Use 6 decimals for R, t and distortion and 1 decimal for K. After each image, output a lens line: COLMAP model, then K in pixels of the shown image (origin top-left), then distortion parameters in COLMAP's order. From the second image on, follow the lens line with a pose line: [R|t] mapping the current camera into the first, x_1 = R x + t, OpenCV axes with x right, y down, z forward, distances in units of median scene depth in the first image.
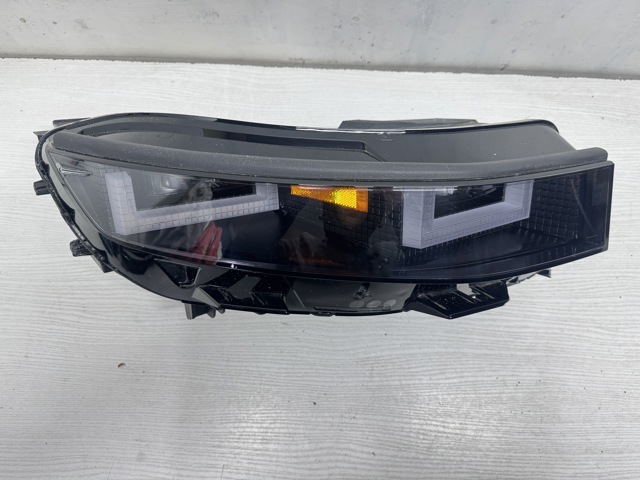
lens RADIAL K [[456.9, 0, 320.0], [0, 456.9, 240.0], [0, 0, 1]] dist [-0.008612, -0.006744]
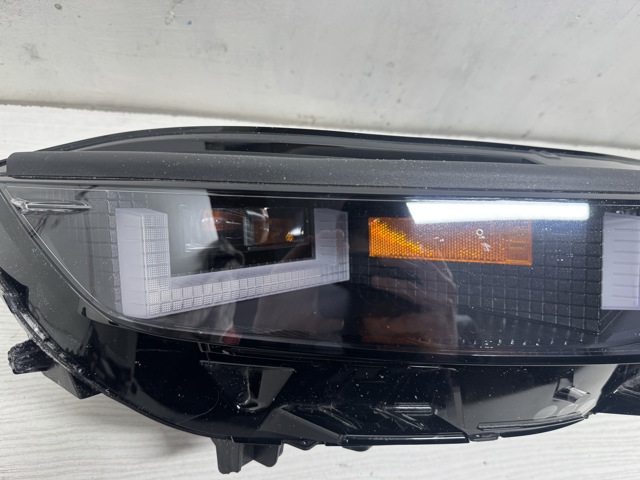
lens RADIAL K [[462.3, 0, 320.0], [0, 462.3, 240.0], [0, 0, 1]] dist [-0.001937, -0.025788]
pose [[0.976957, -0.016934, 0.212761, -0.242078], [0.069928, 0.967223, -0.244110, 0.032857], [-0.201654, 0.253363, 0.946120, 0.296305]]
